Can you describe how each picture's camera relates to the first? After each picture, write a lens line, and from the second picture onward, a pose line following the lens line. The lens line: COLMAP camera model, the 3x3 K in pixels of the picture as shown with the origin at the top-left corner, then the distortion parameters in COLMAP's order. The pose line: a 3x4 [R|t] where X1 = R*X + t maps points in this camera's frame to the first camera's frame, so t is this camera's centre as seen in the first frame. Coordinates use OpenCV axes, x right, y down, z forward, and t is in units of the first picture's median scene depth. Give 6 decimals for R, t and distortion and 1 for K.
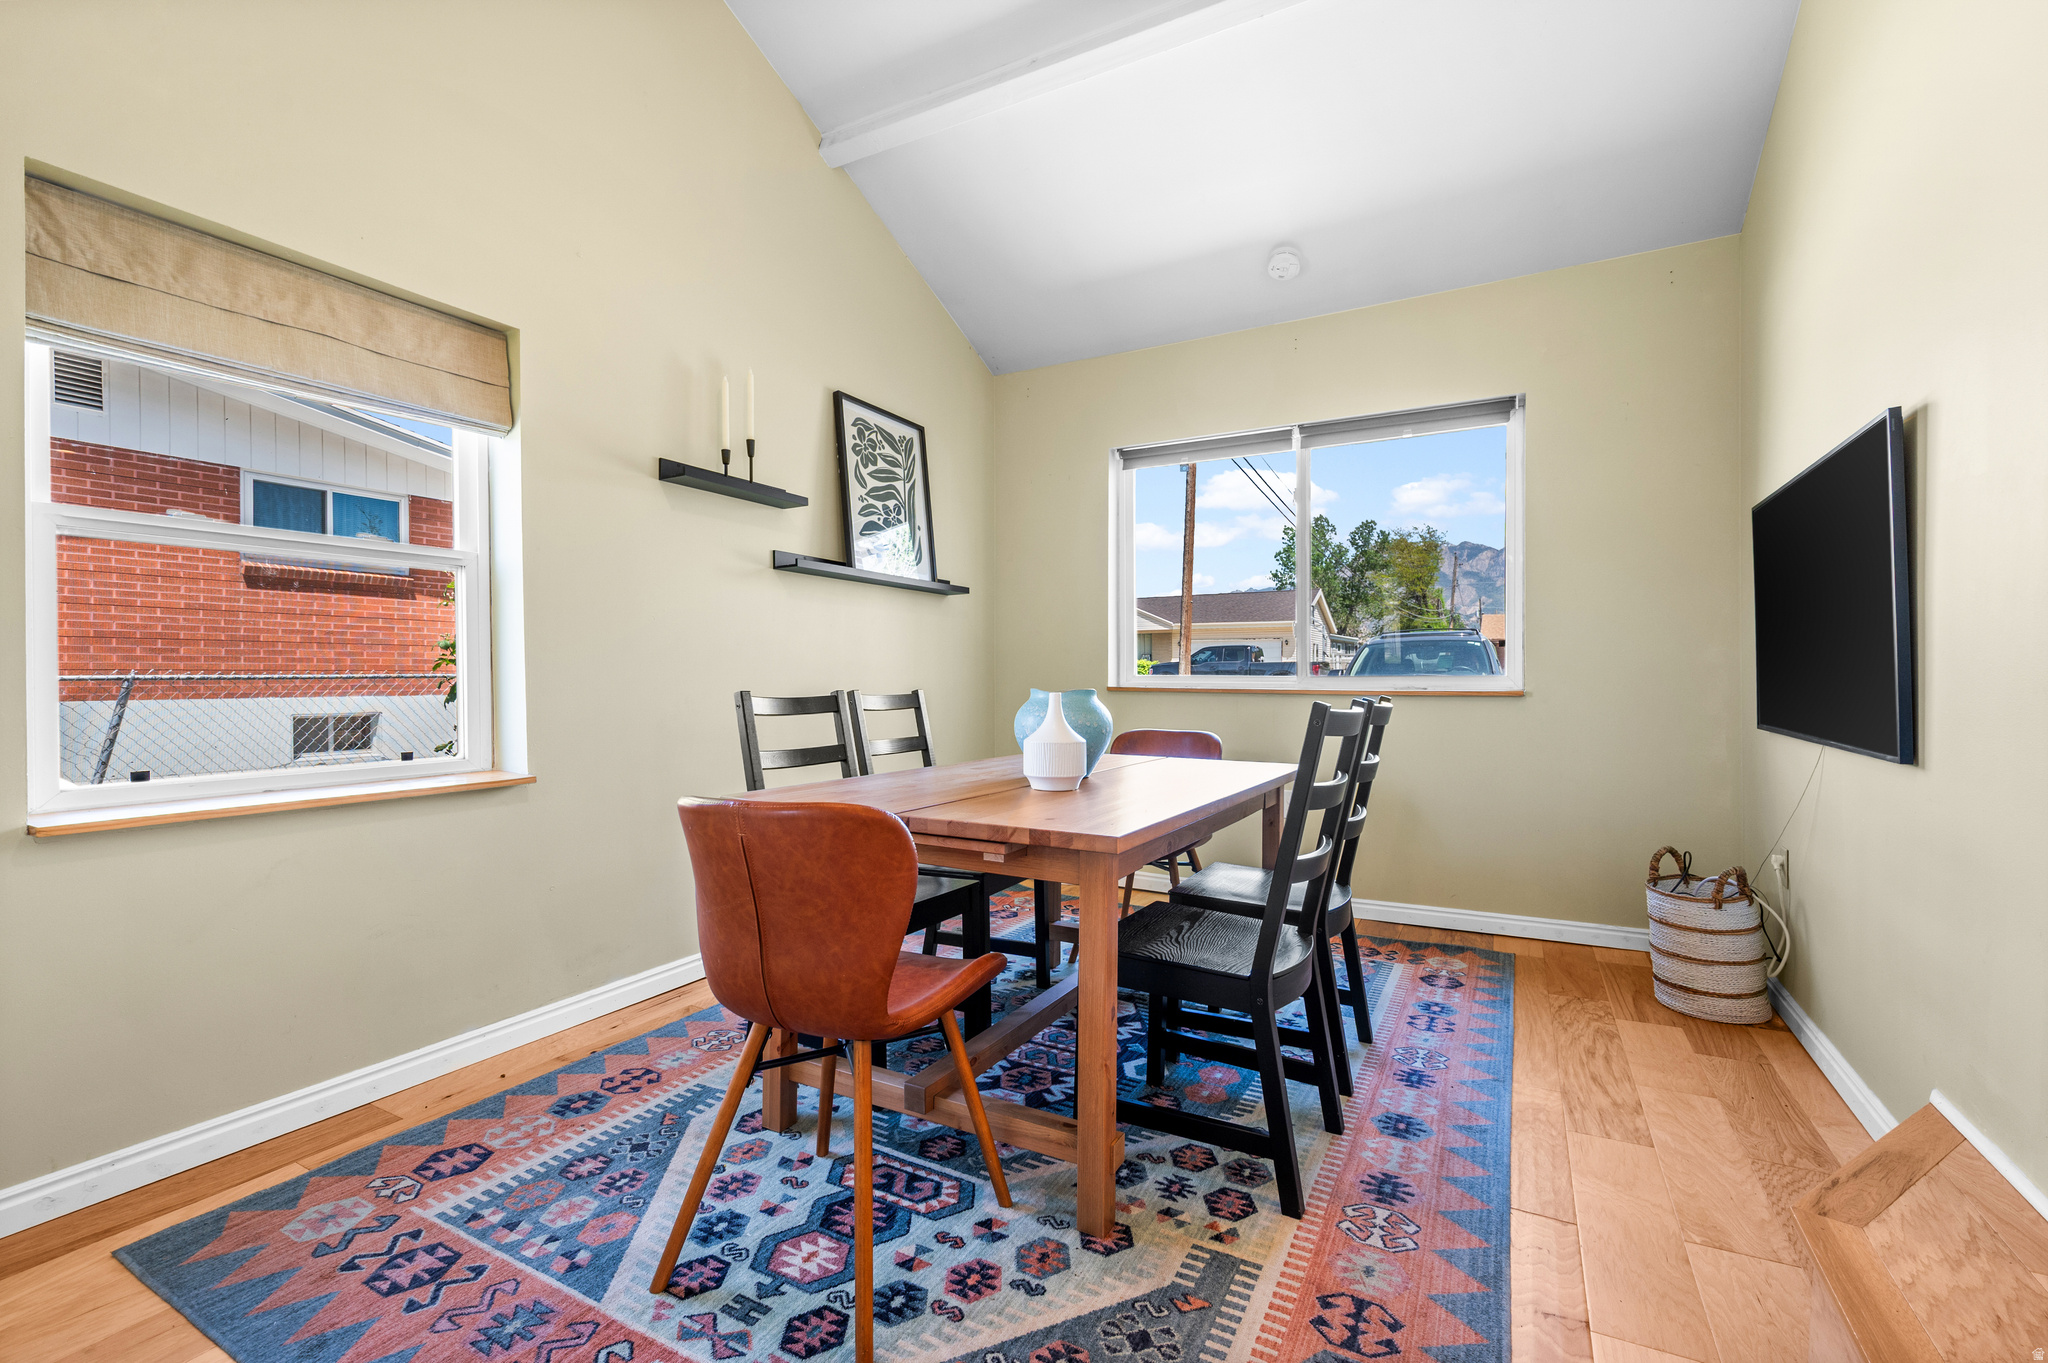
lens RADIAL K [[882.6, 0, 1031.4], [0, 882.6, 684.1], [0, 0, 1]] dist [-0.003294, -0.000335]
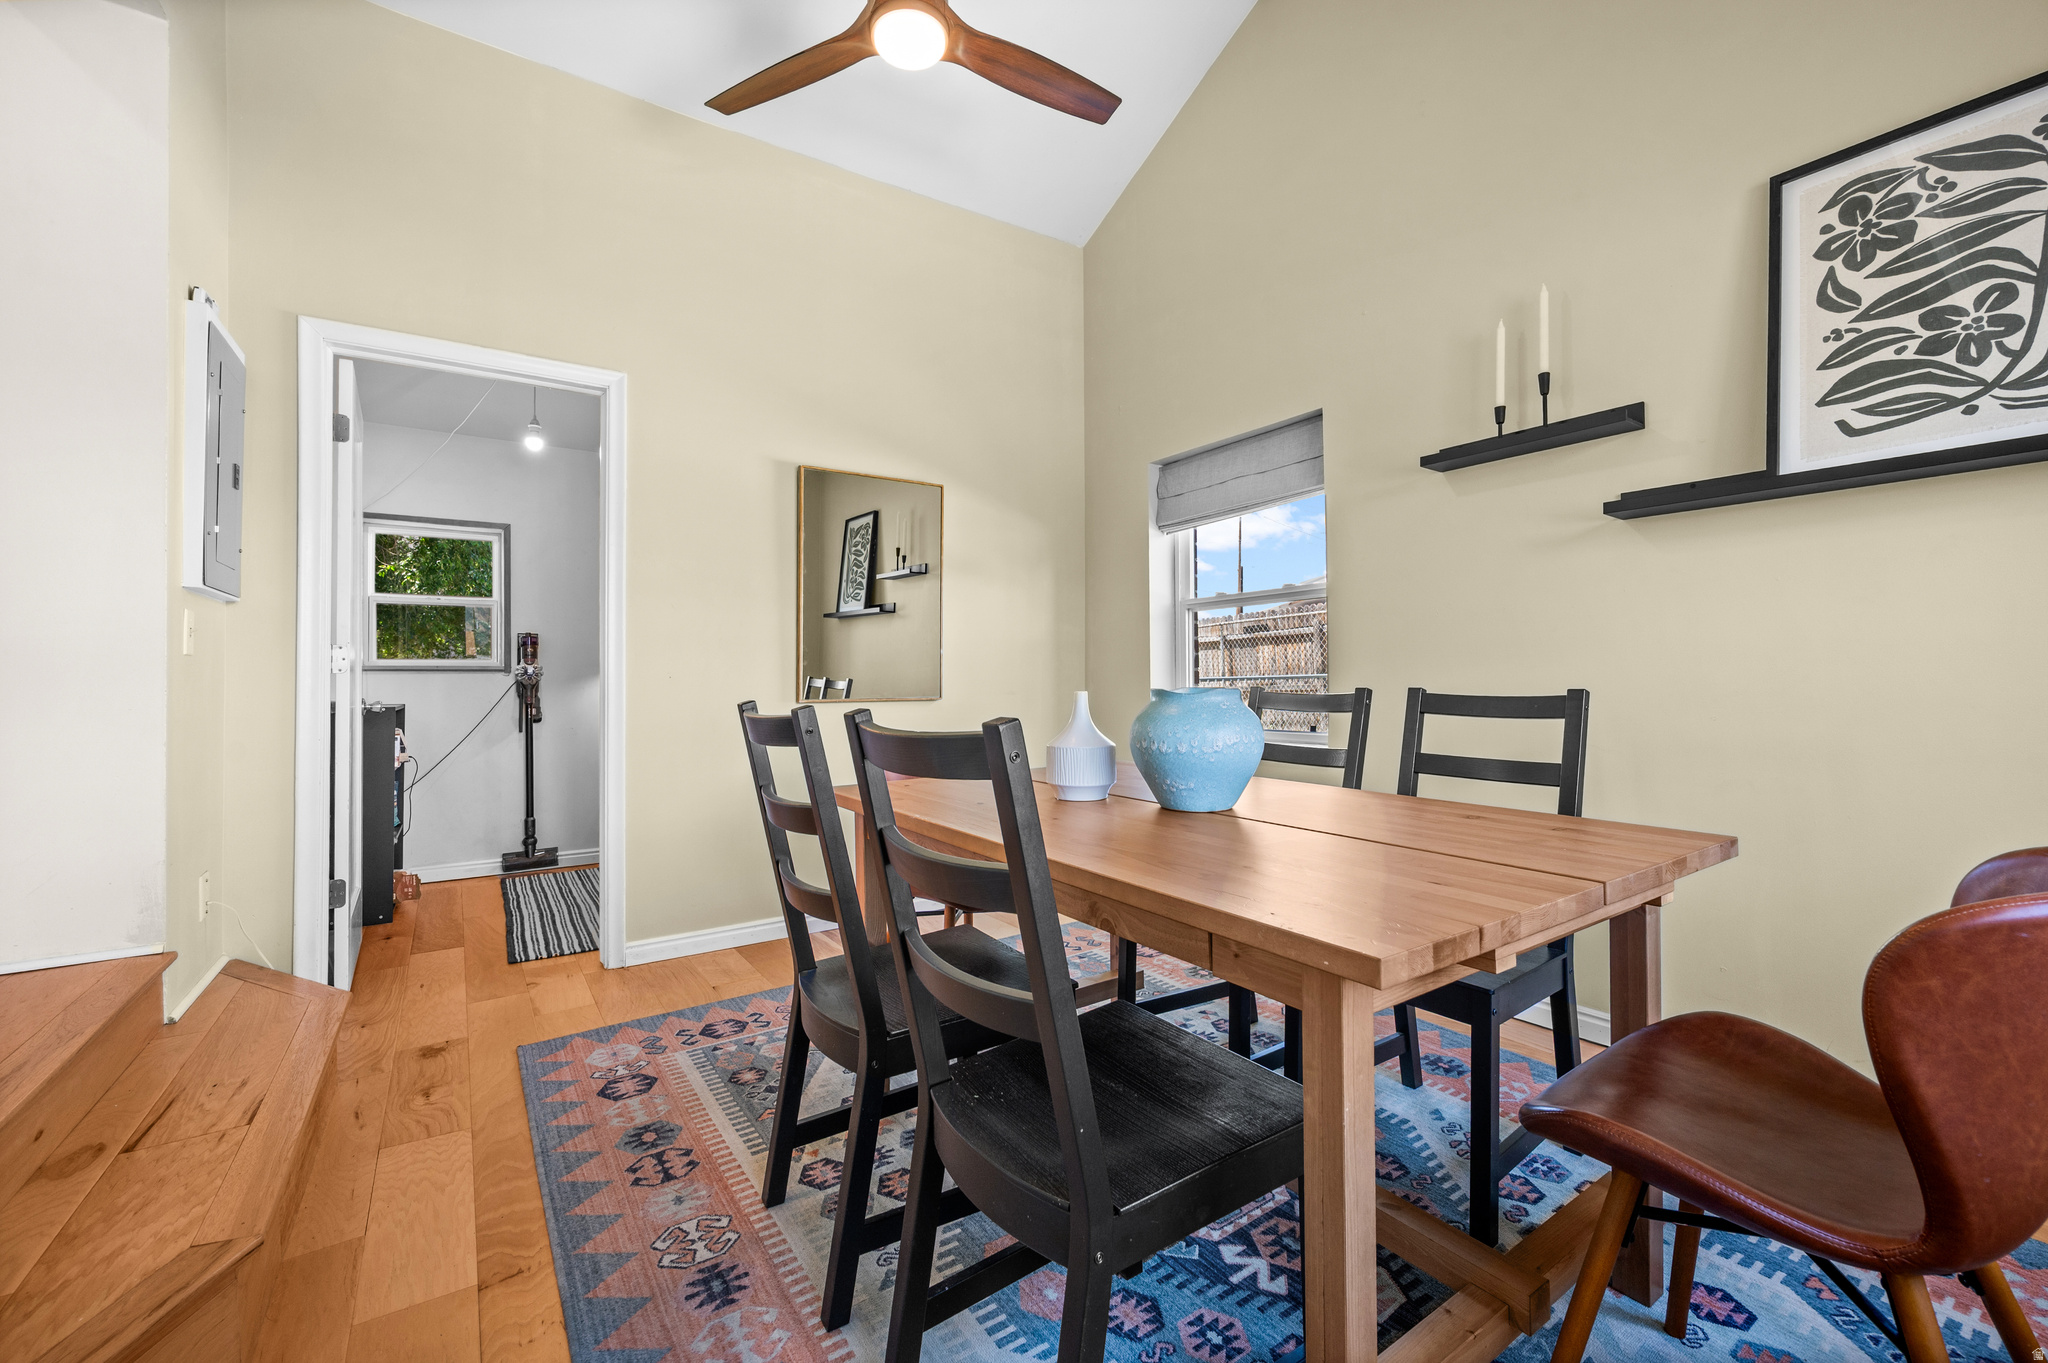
lens RADIAL K [[811.2, 0, 1029.5], [0, 811.2, 661.3], [0, 0, 1]] dist [-0.000520, -0.000052]
pose [[-0.440647, -0.014842, -0.897558, 0.562046], [0.004815, 0.999810, -0.018897, -0.004465], [0.897668, -0.012649, -0.440492, 0.930544]]
